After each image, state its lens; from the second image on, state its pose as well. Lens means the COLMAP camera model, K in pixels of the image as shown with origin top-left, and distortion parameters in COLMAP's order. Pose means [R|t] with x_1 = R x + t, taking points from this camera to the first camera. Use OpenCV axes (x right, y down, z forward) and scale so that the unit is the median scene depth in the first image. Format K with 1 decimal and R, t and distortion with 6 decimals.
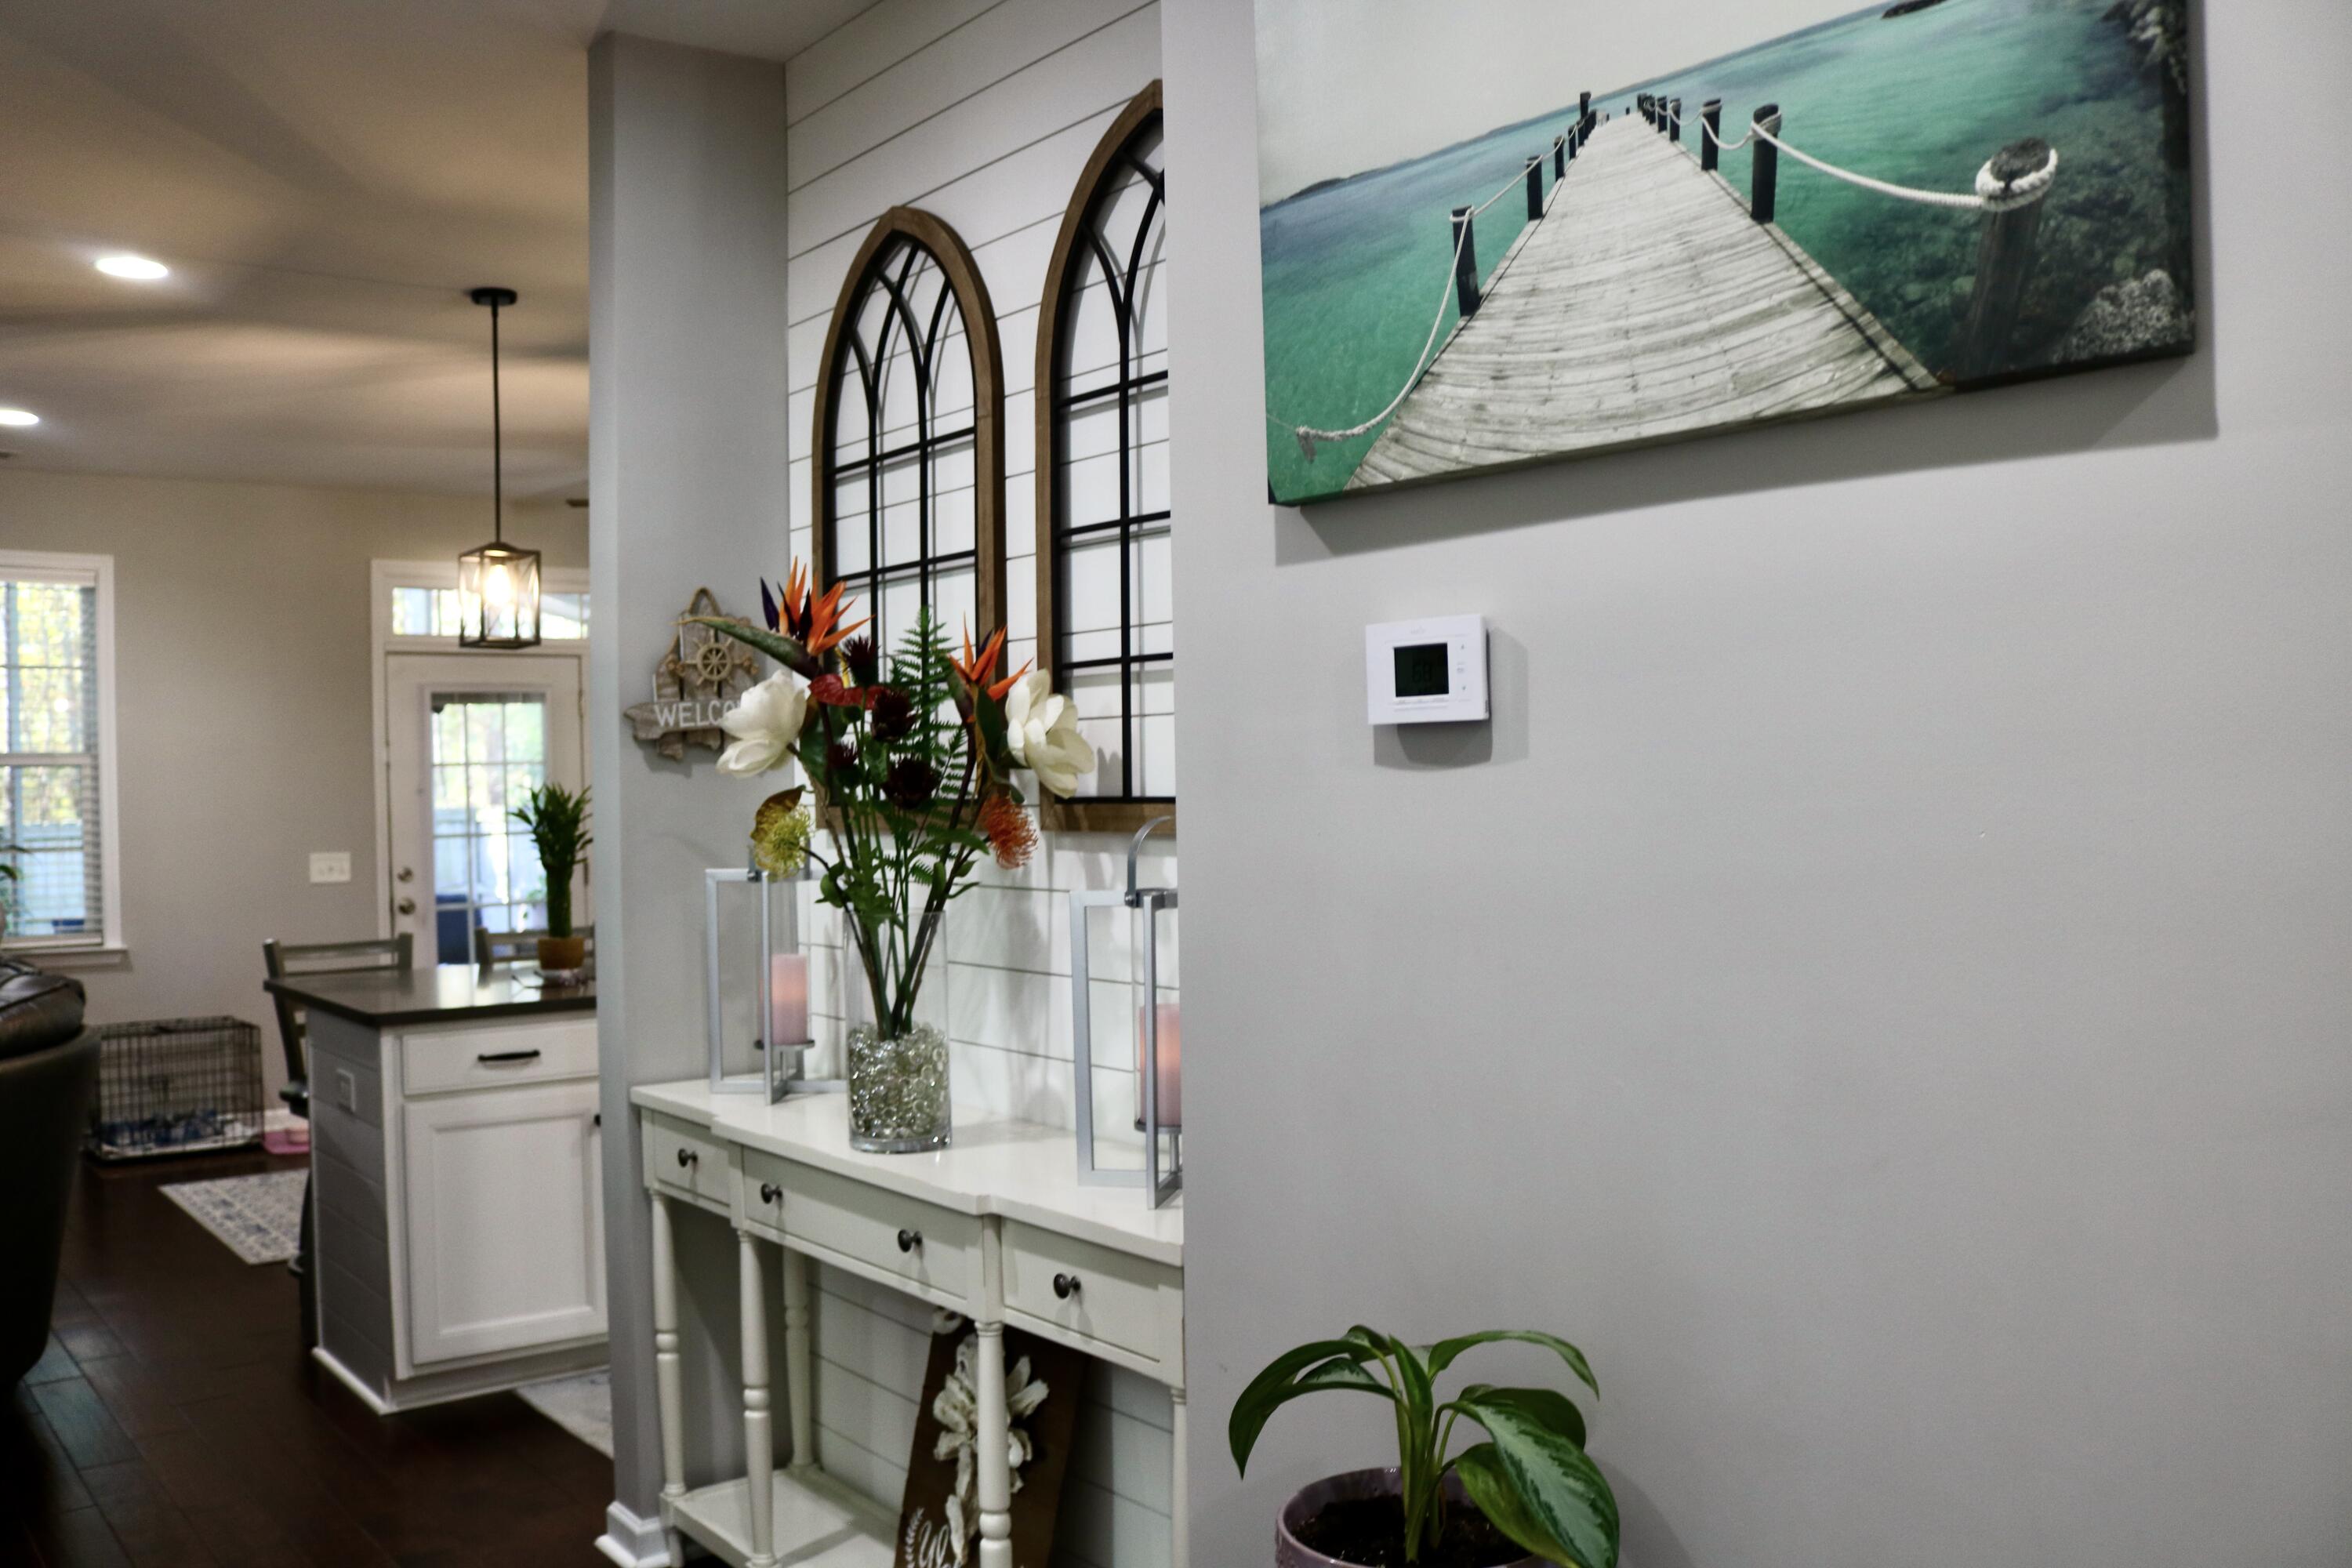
lens RADIAL K [[1970.5, 0, 1147.8], [0, 1970.5, 793.7], [0, 0, 1]] dist [-0.161586, 0.136874]
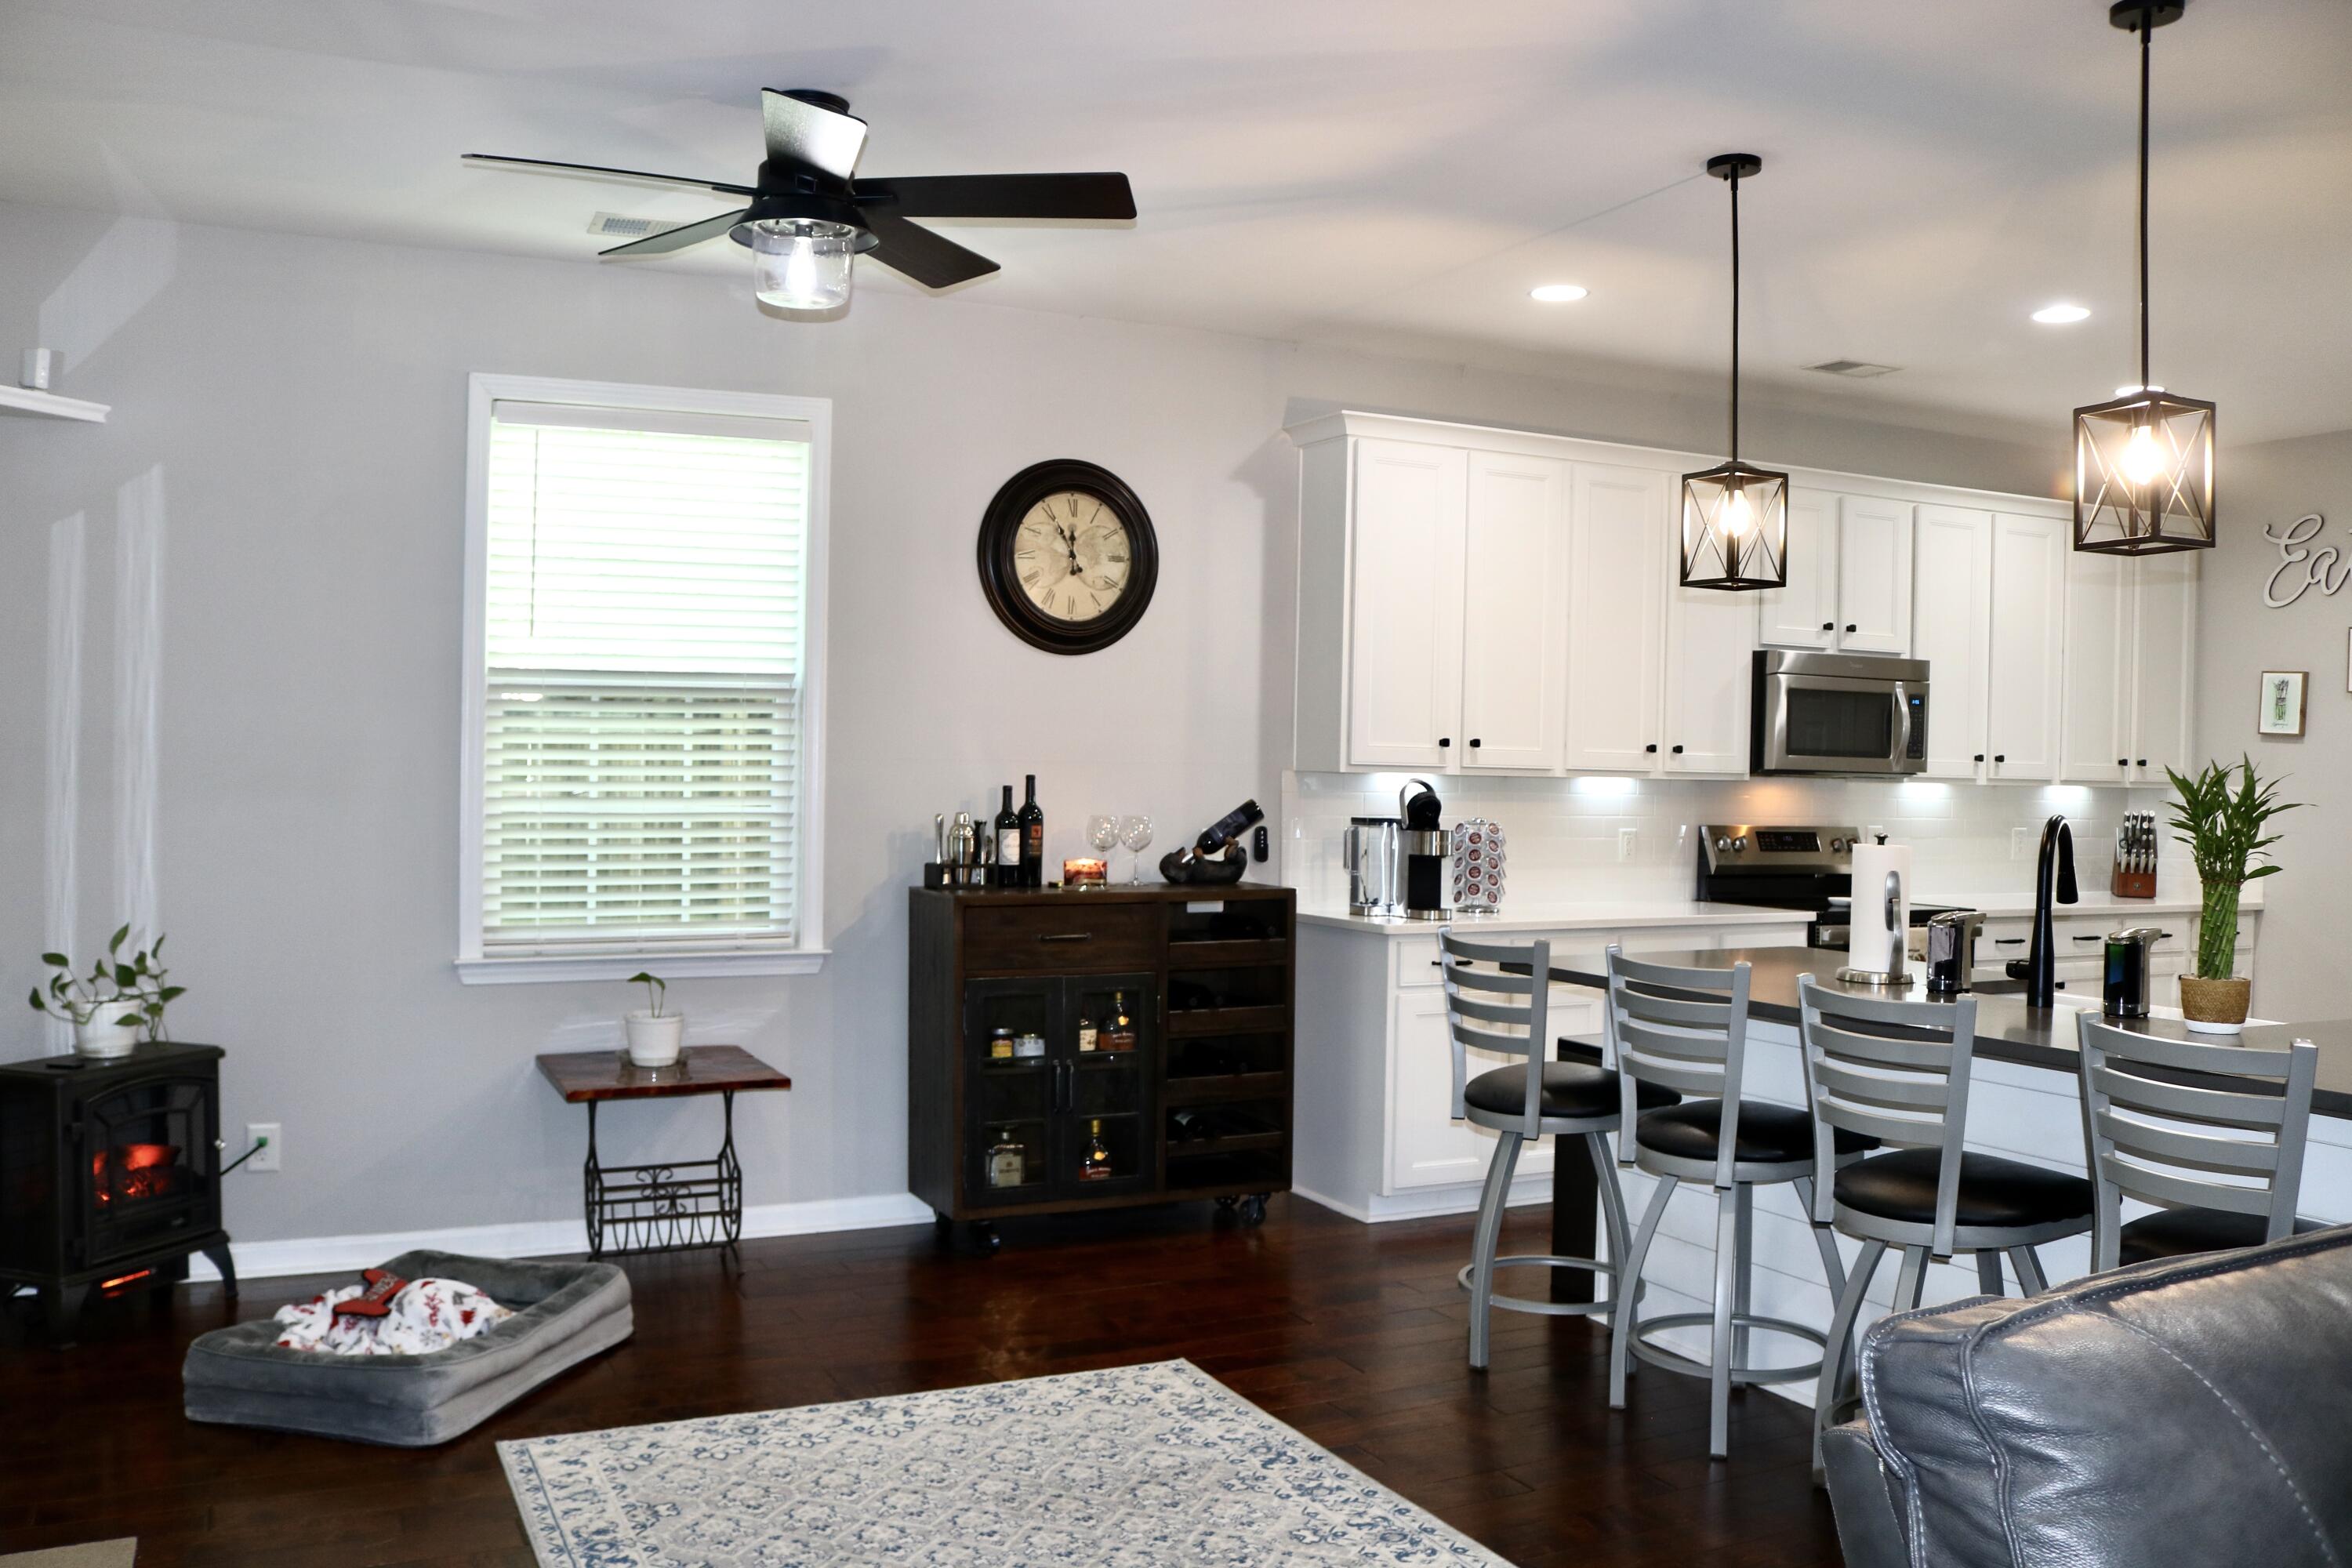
lens RADIAL K [[1936.4, 0, 1158.5], [0, 1936.4, 795.9], [0, 0, 1]] dist [-0.159425, 0.131449]
pose [[0.215085, 0.007631, 0.976566, -0.631954], [-0.016392, 0.999857, -0.004203, 0.009455], [-0.976458, -0.015103, 0.215179, 0.734307]]
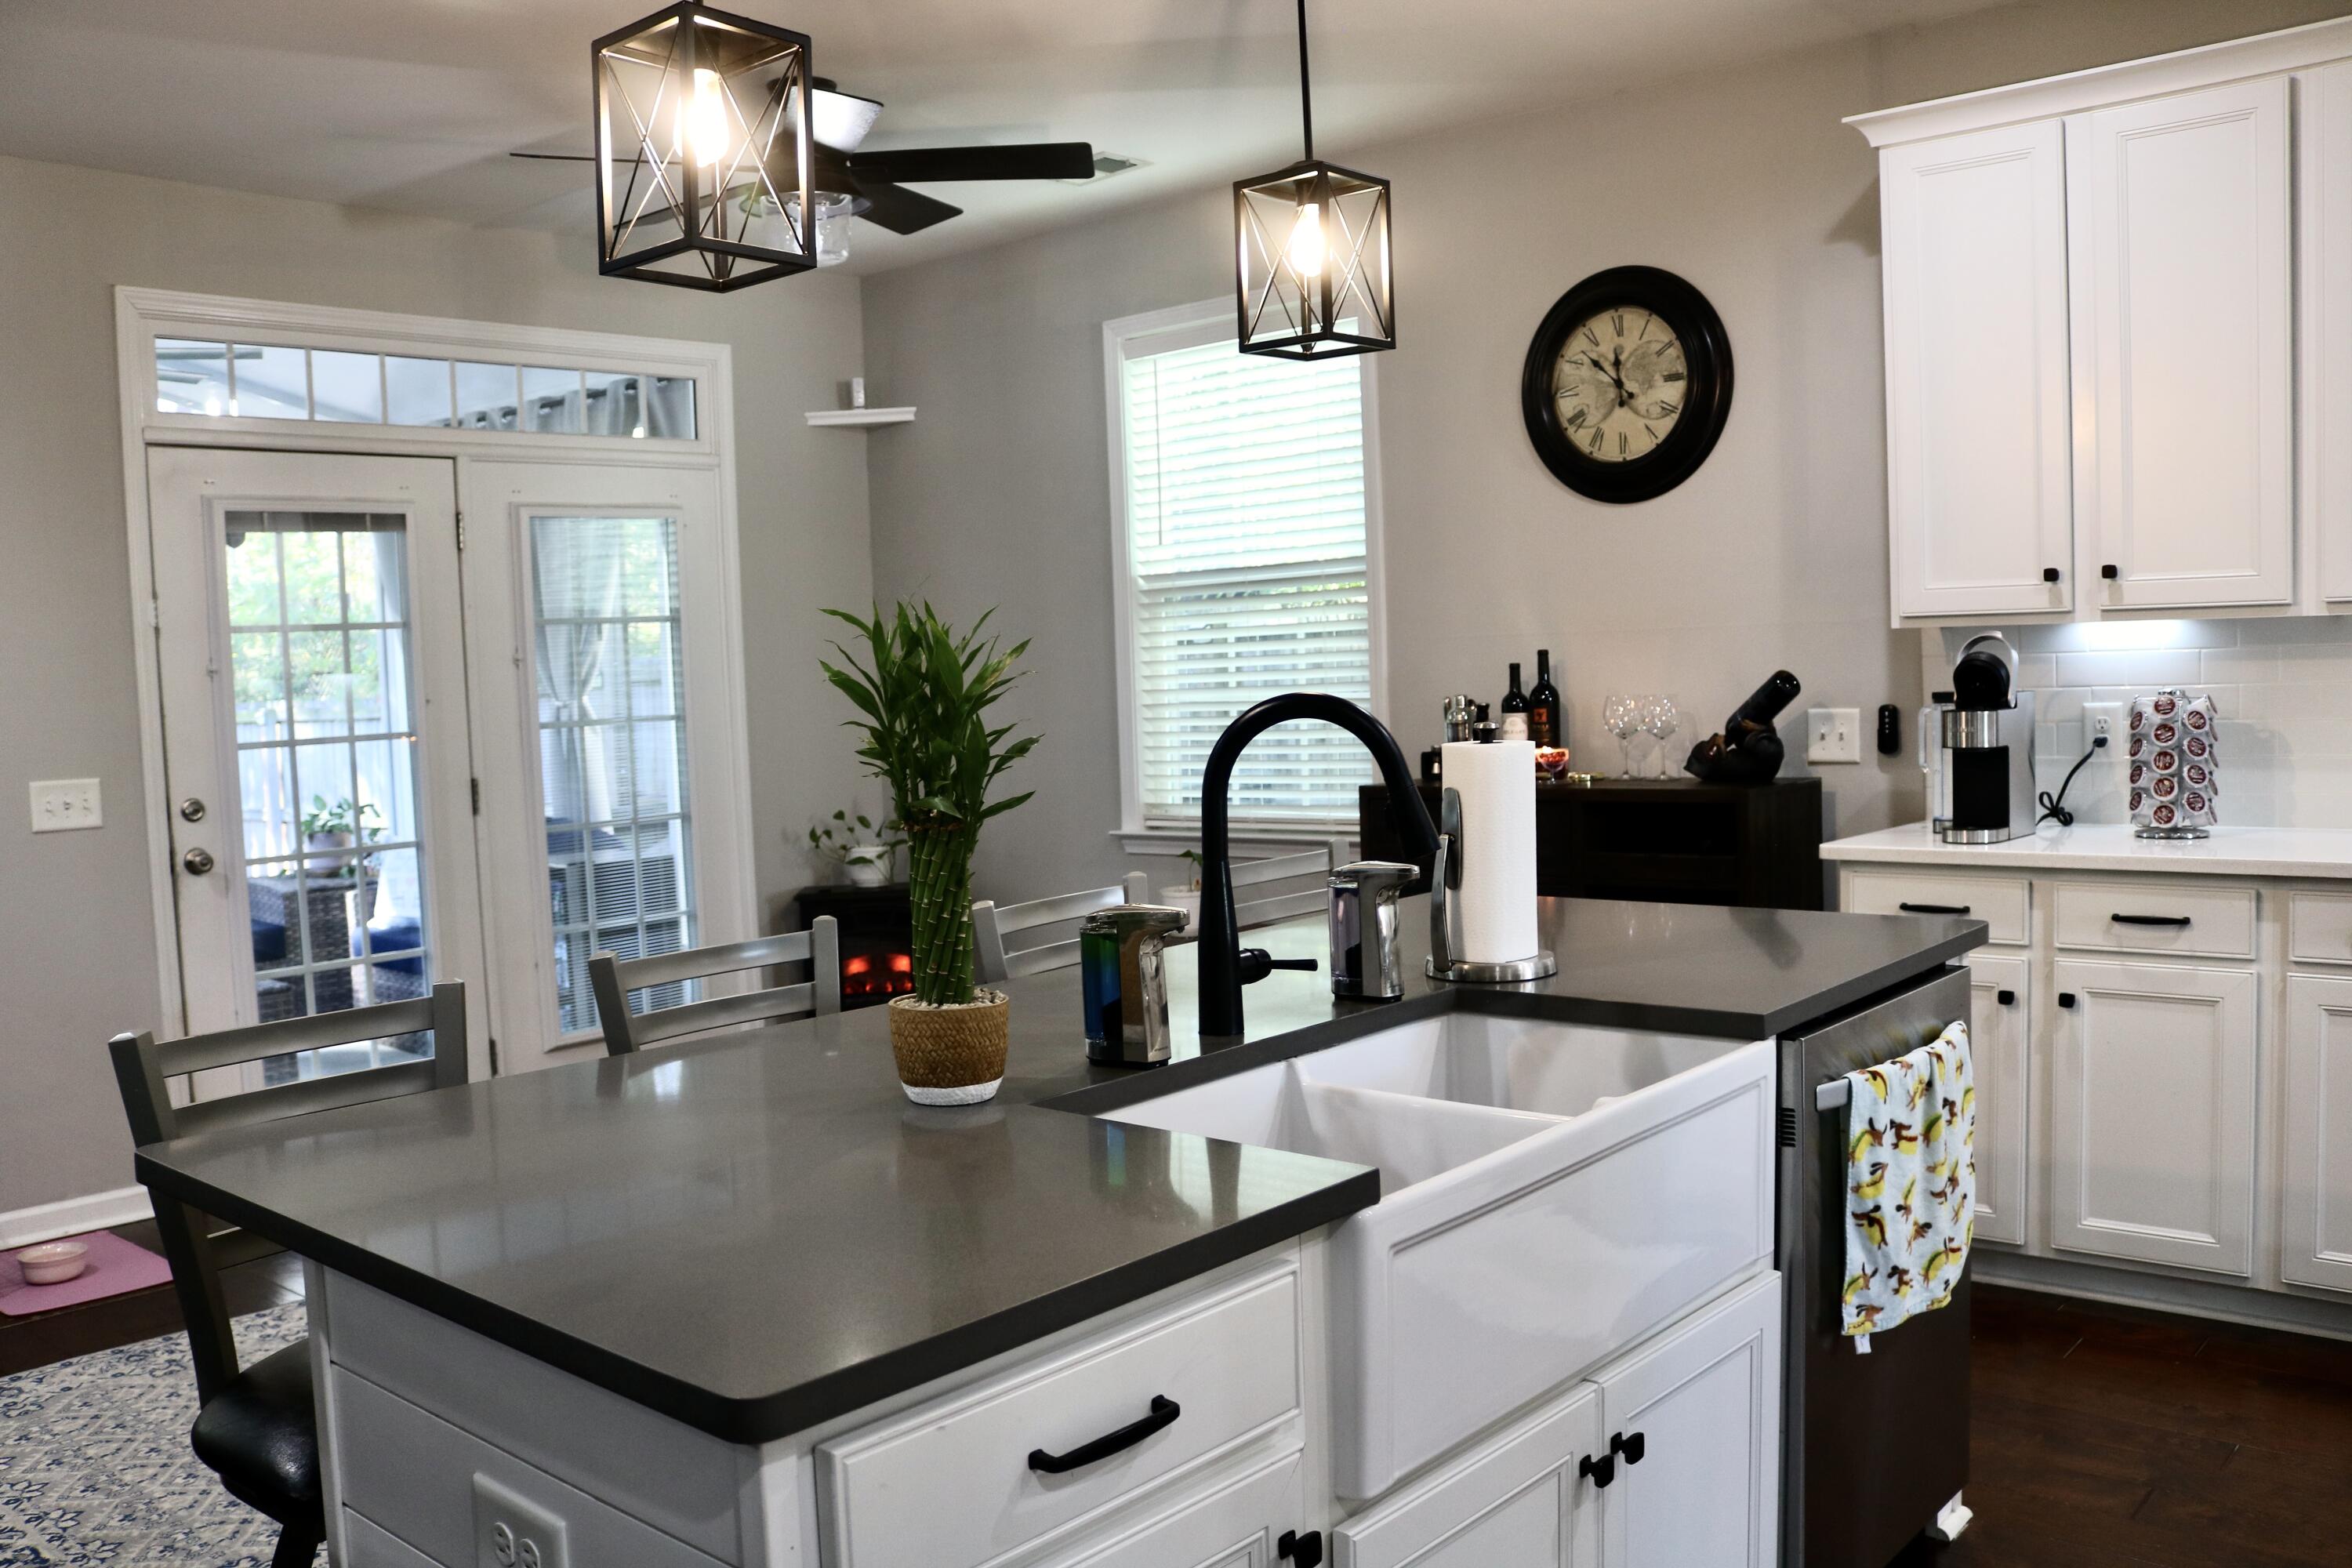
lens RADIAL K [[1936.4, 0, 1158.5], [0, 1936.4, 795.9], [0, 0, 1]] dist [-0.159425, 0.131449]
pose [[0.982274, -0.027884, 0.185364, -0.198481], [0.017183, 0.998105, 0.059087, 0.007760], [-0.186661, -0.054854, 0.980892, 0.368600]]
